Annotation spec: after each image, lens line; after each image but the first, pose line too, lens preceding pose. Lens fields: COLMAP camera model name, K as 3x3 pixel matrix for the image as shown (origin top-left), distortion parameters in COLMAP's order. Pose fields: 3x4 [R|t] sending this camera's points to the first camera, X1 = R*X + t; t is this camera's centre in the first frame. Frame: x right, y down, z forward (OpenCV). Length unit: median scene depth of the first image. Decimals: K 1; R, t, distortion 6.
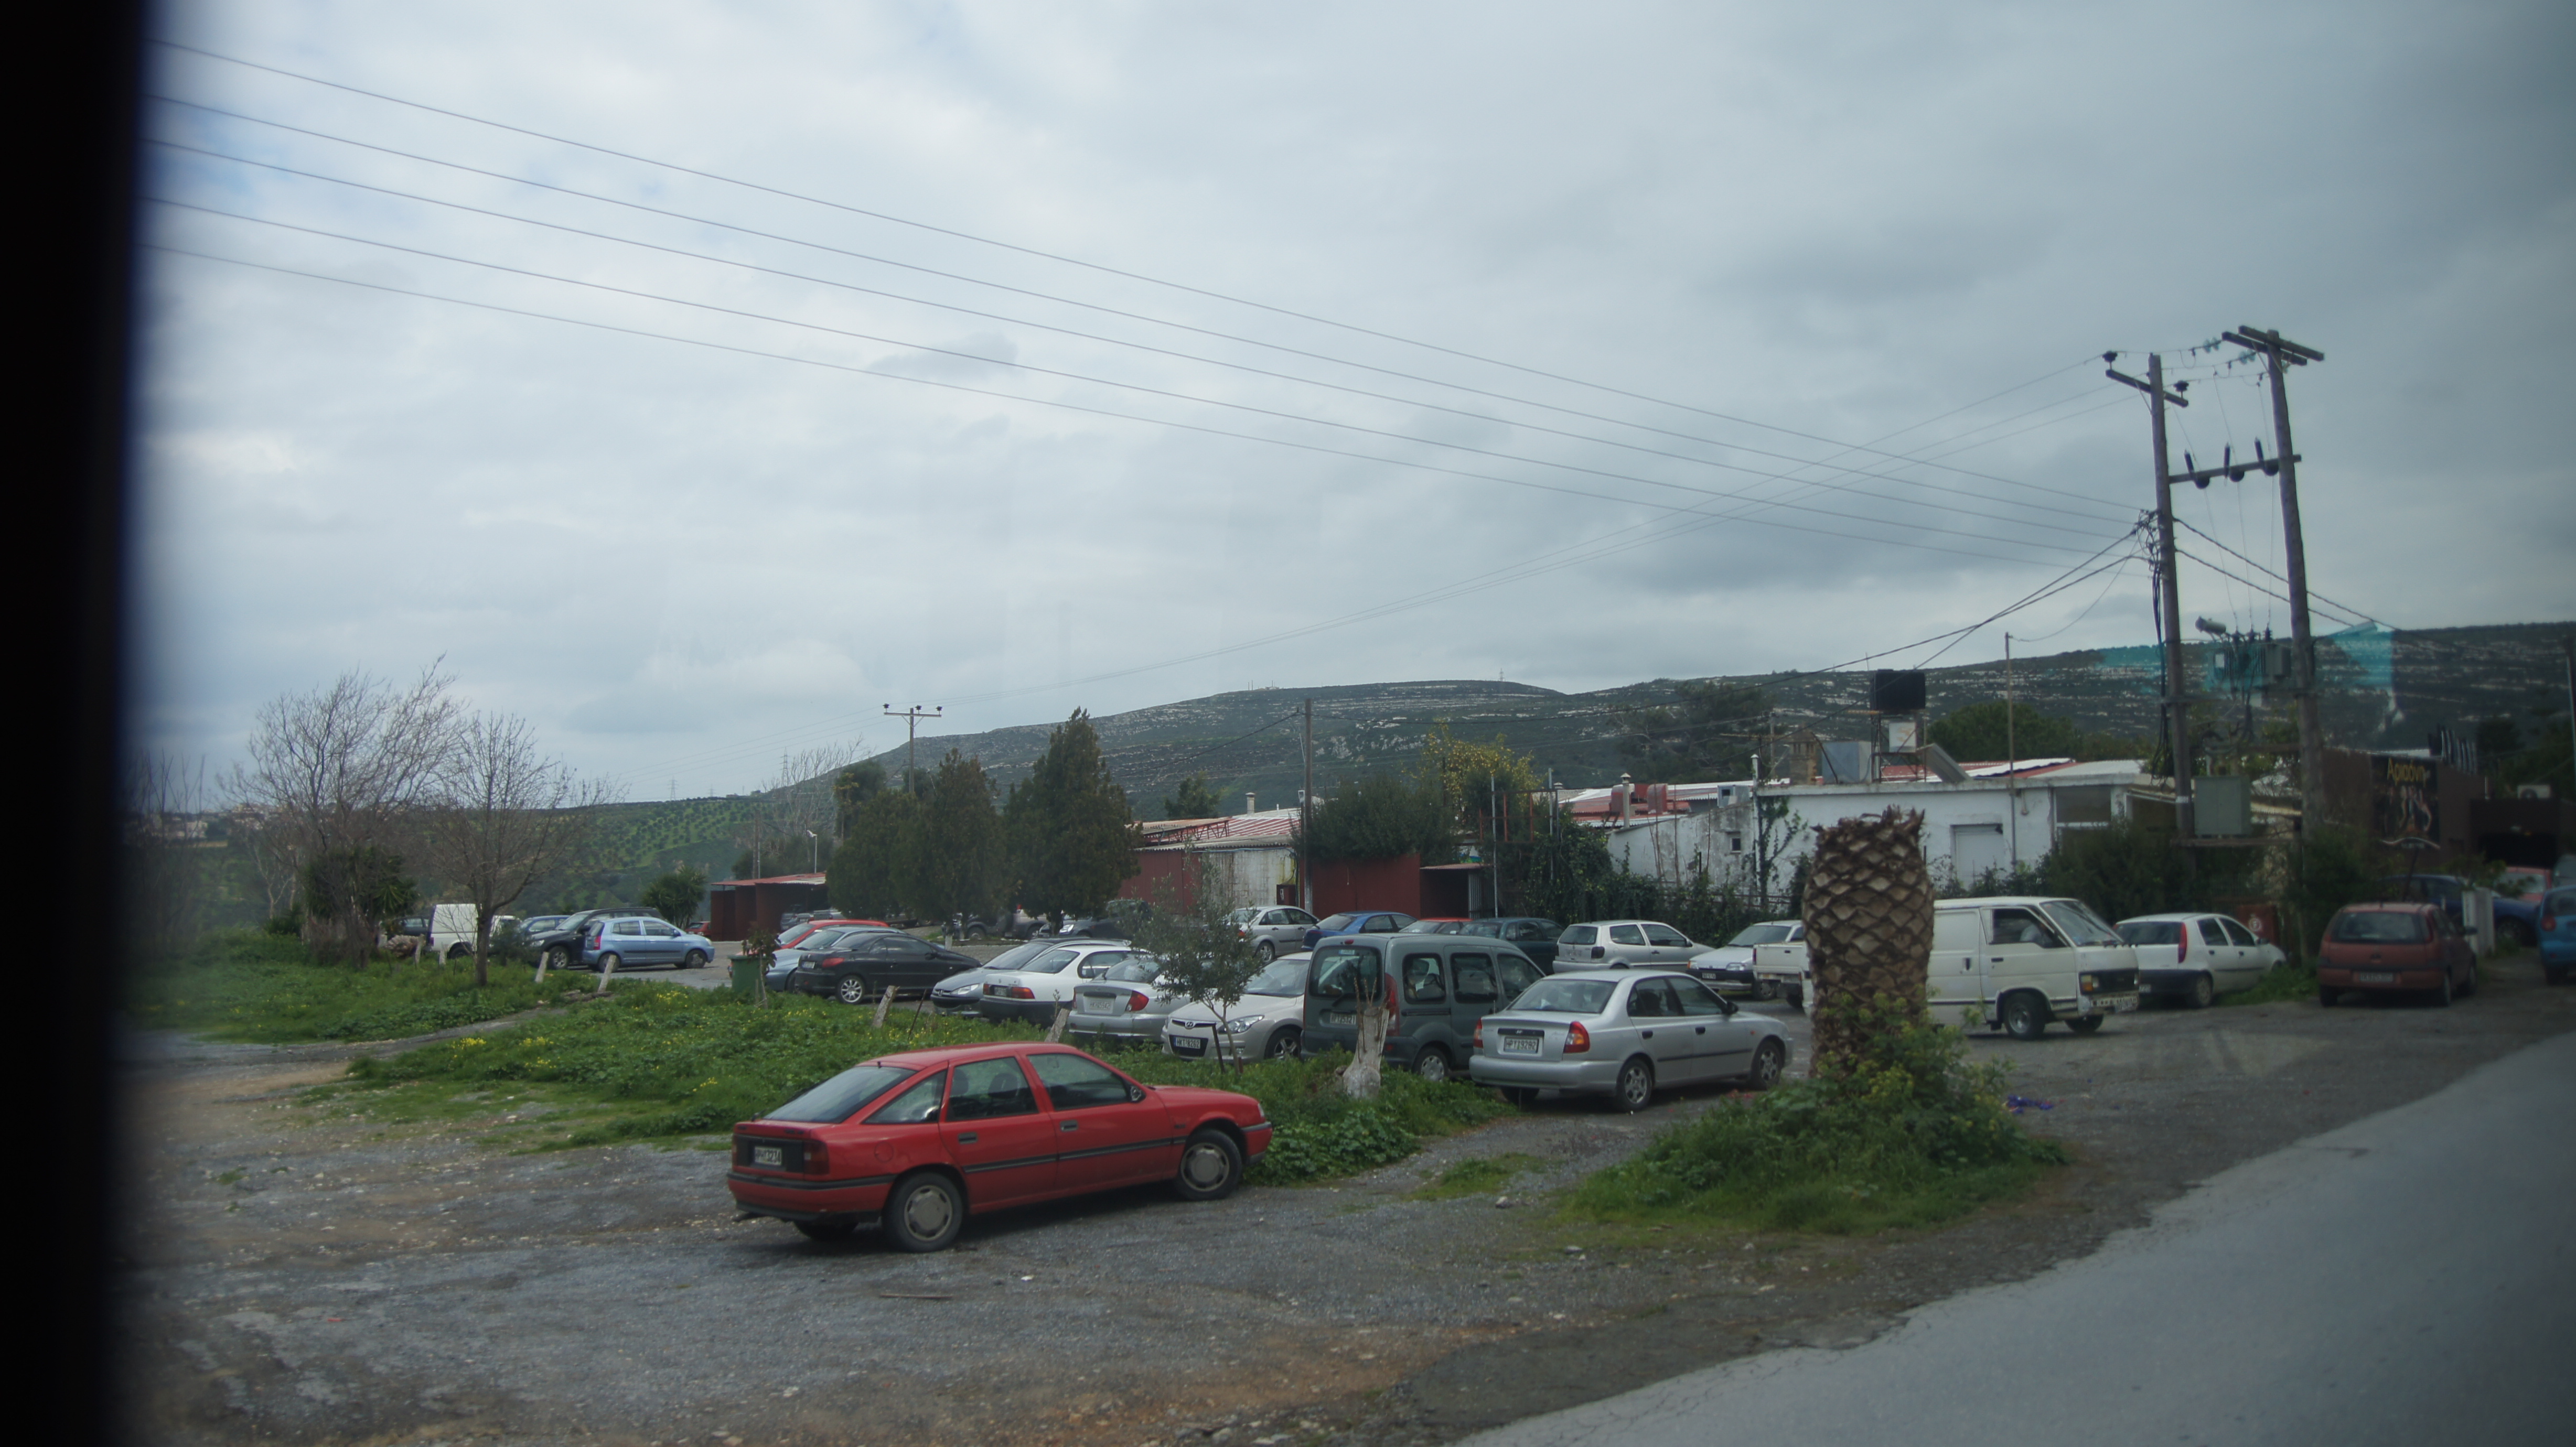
lens RADIAL K [[1922.5, 0, 1270.9], [0, 1922.5, 728.7], [0, 0, 1]] dist [-0.132971, 0.137102]
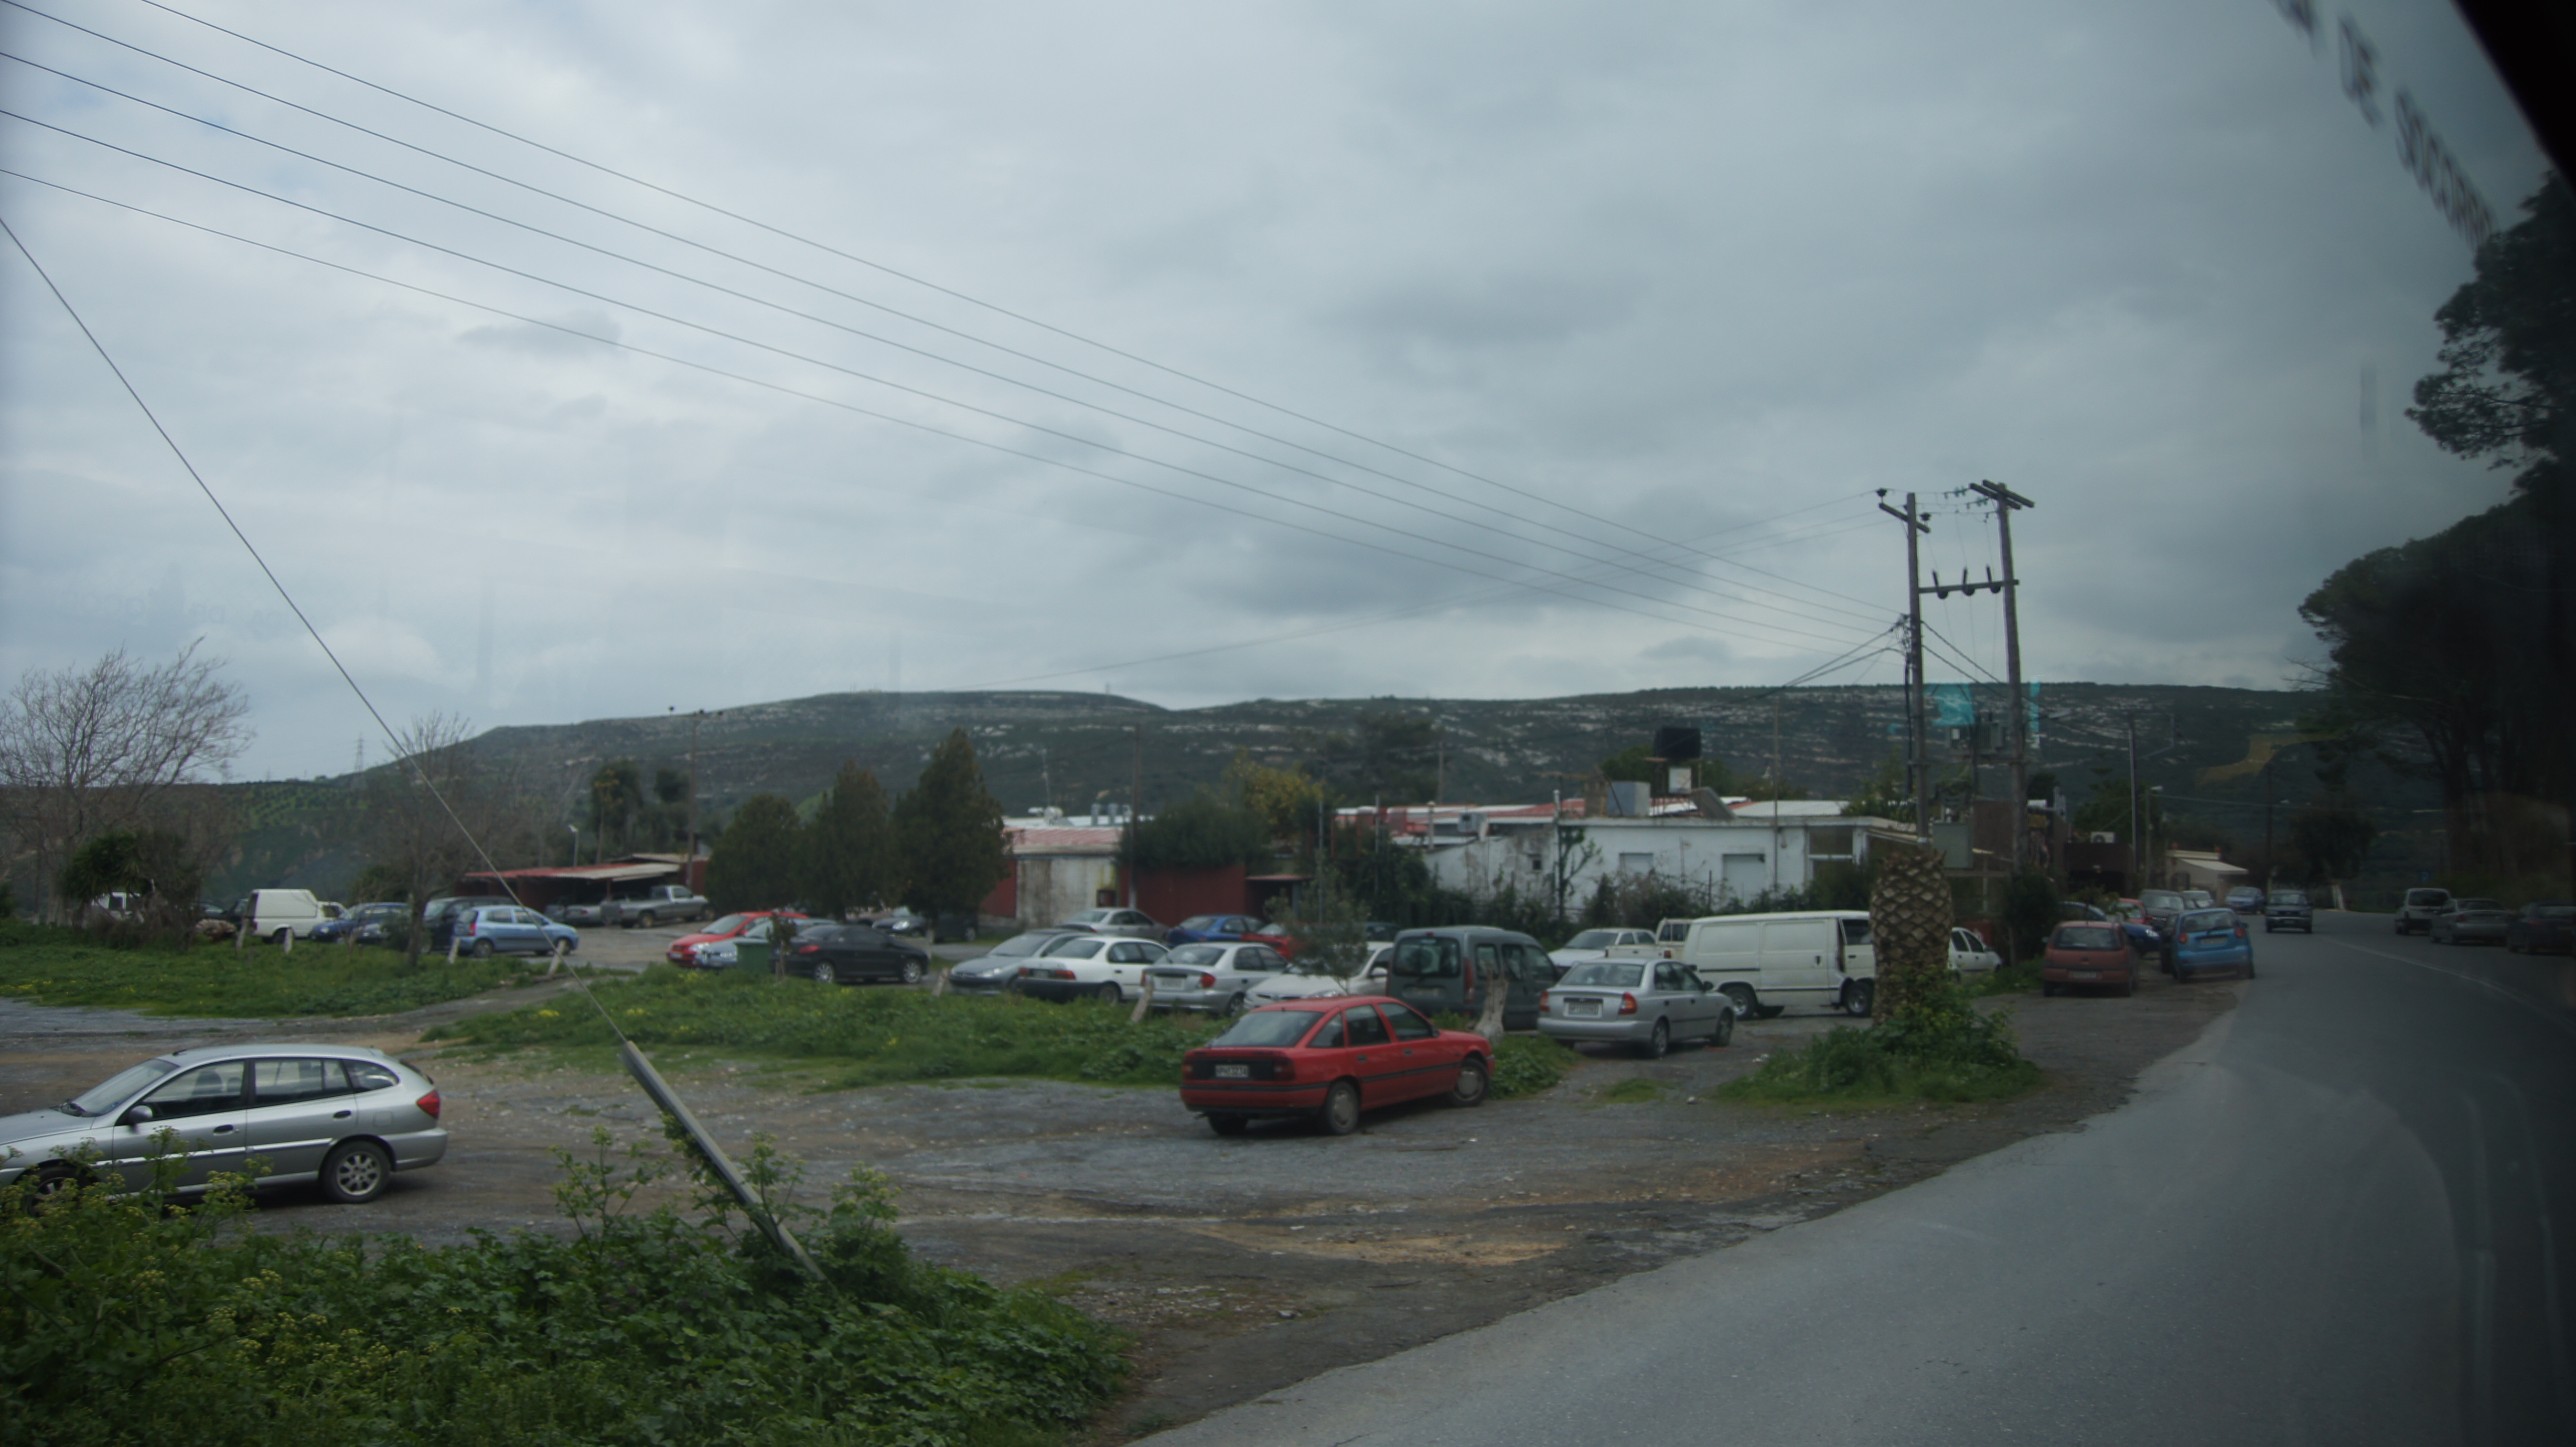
lens RADIAL K [[1913.9, 0, 1276.0], [0, 1913.9, 725.3], [0, 0, 1]] dist [-0.130883, 0.133286]
pose [[0.976355, 0.040229, 0.212397, -0.176061], [-0.038706, 0.999186, -0.011327, -0.006956], [-0.212680, 0.002838, 0.977118, -0.134828]]
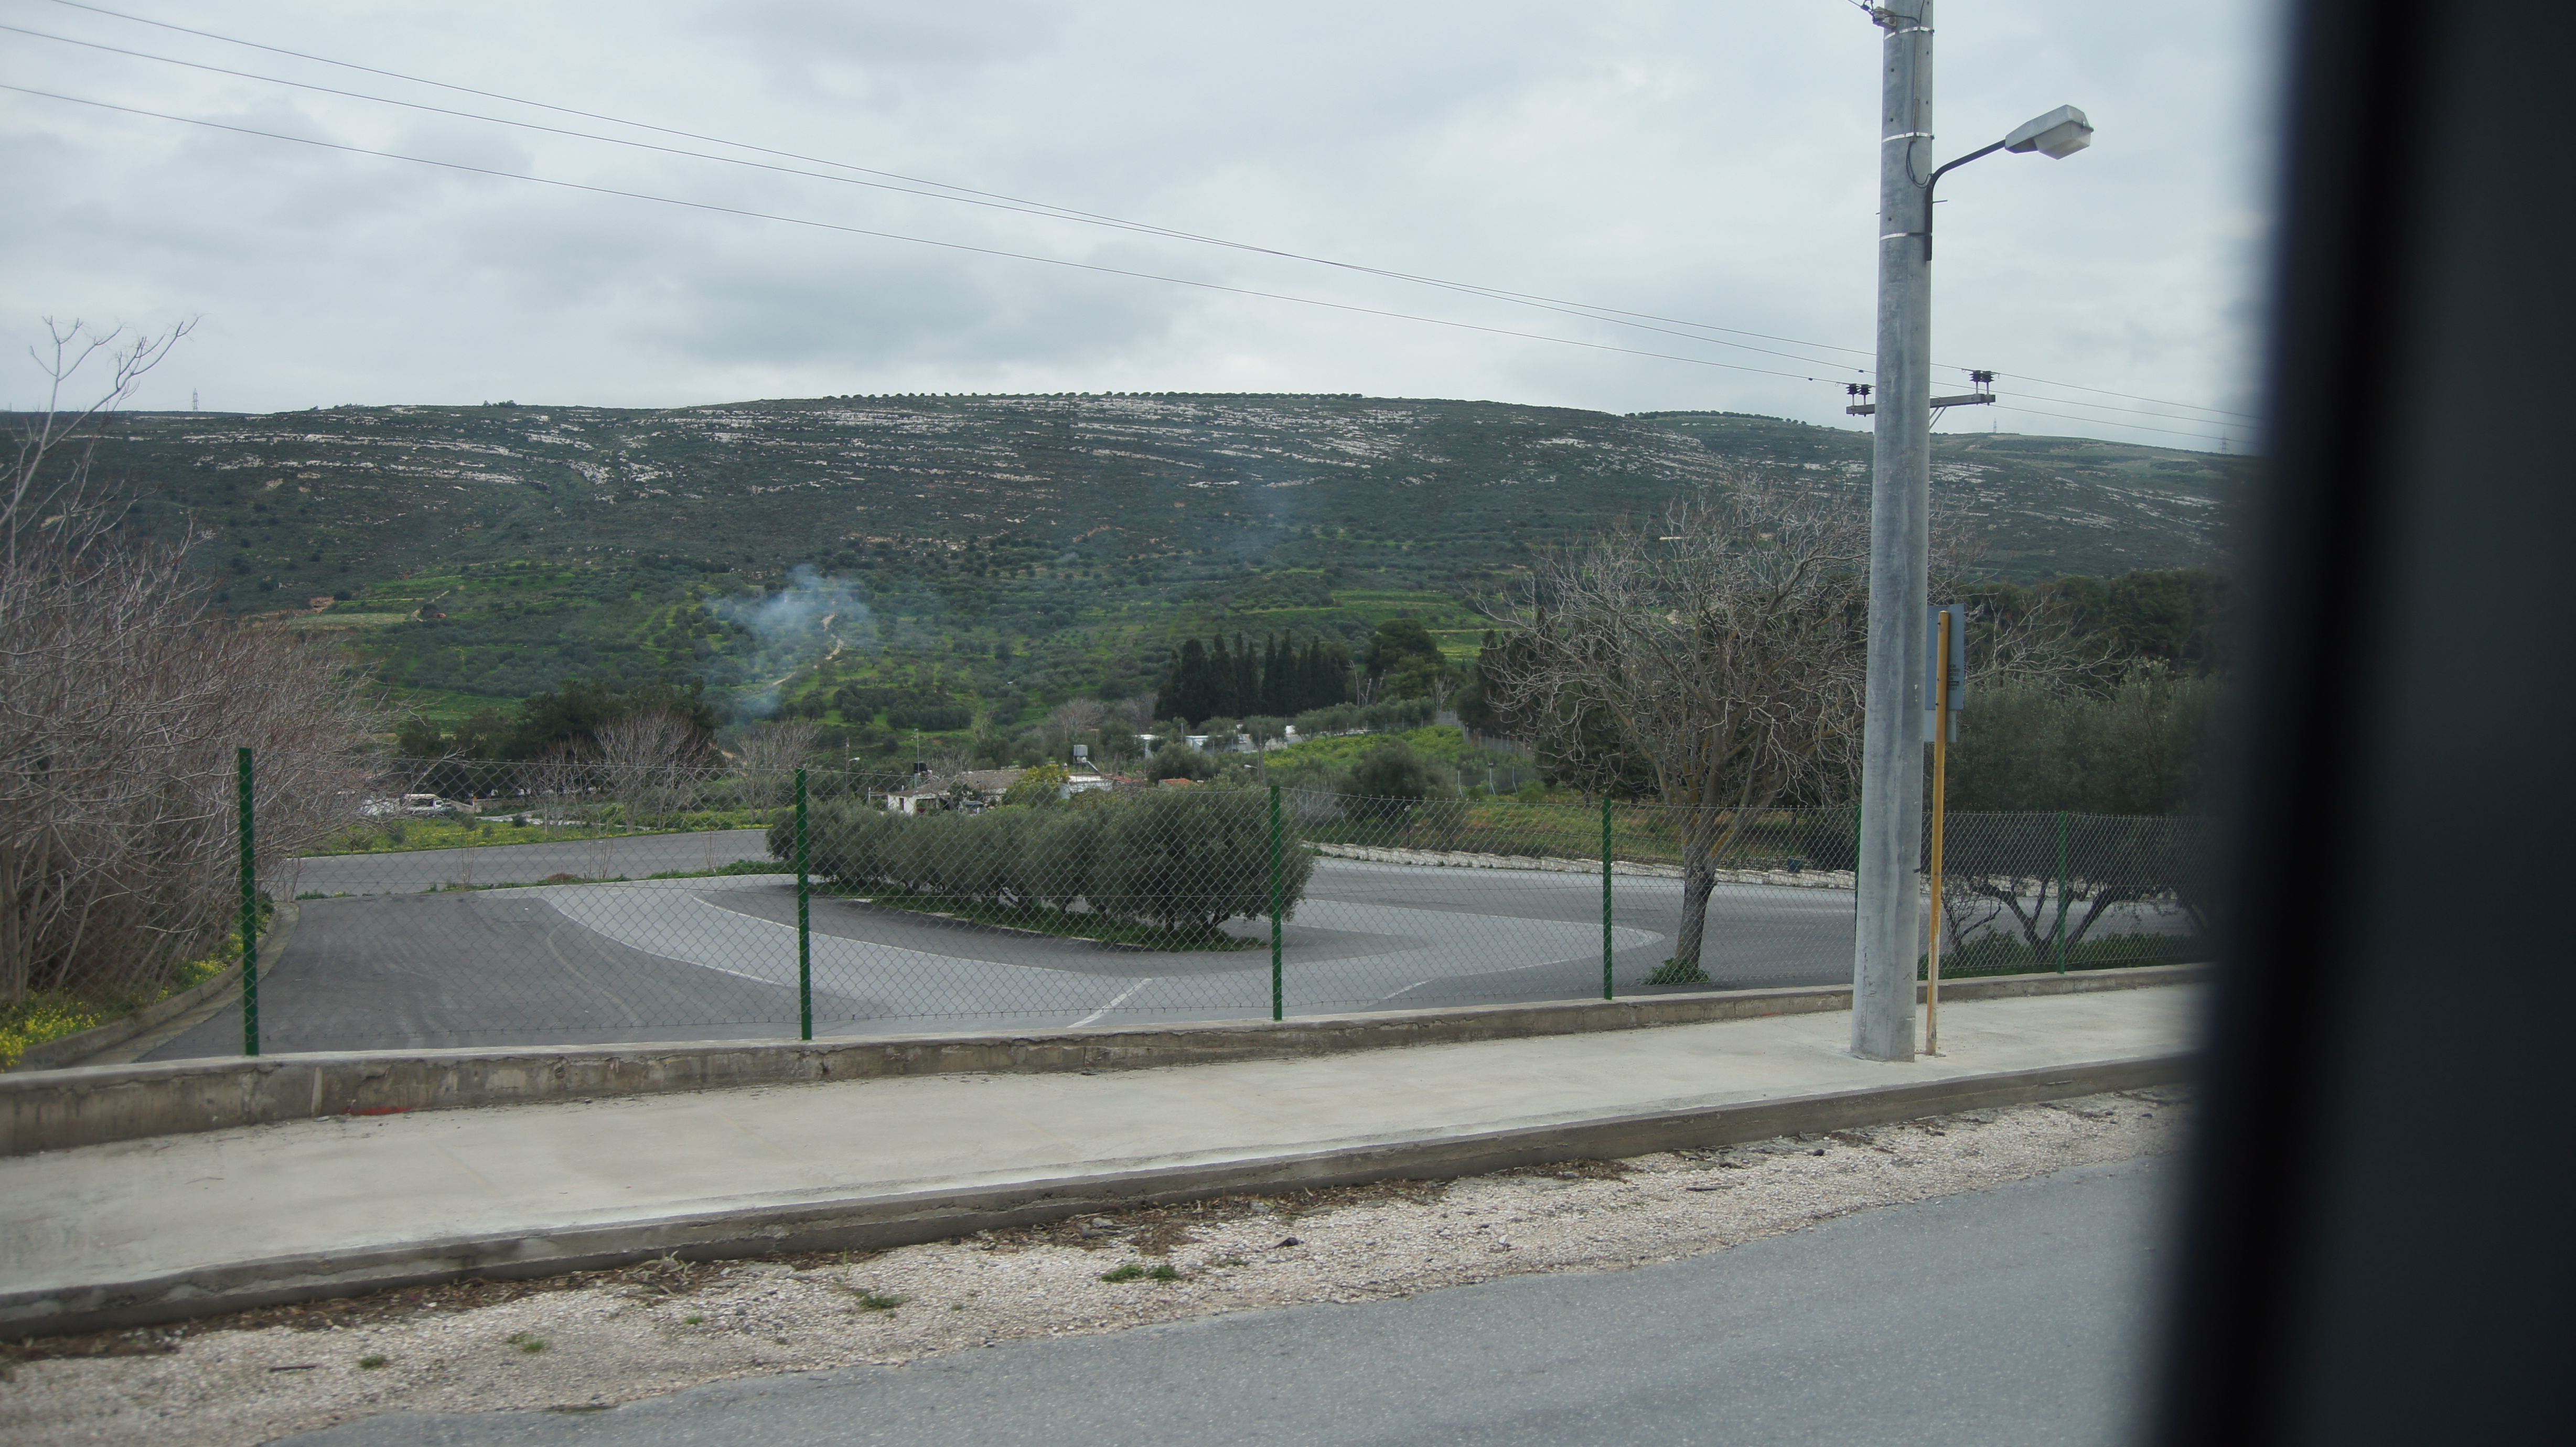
lens RADIAL K [[1913.9, 0, 1276.0], [0, 1913.9, 725.3], [0, 0, 1]] dist [-0.130883, 0.133286]
pose [[0.893233, -0.007249, 0.449536, 4.766037], [-0.042321, 0.994075, 0.100122, 0.321219], [-0.447598, -0.108457, 0.887633, 2.476876]]
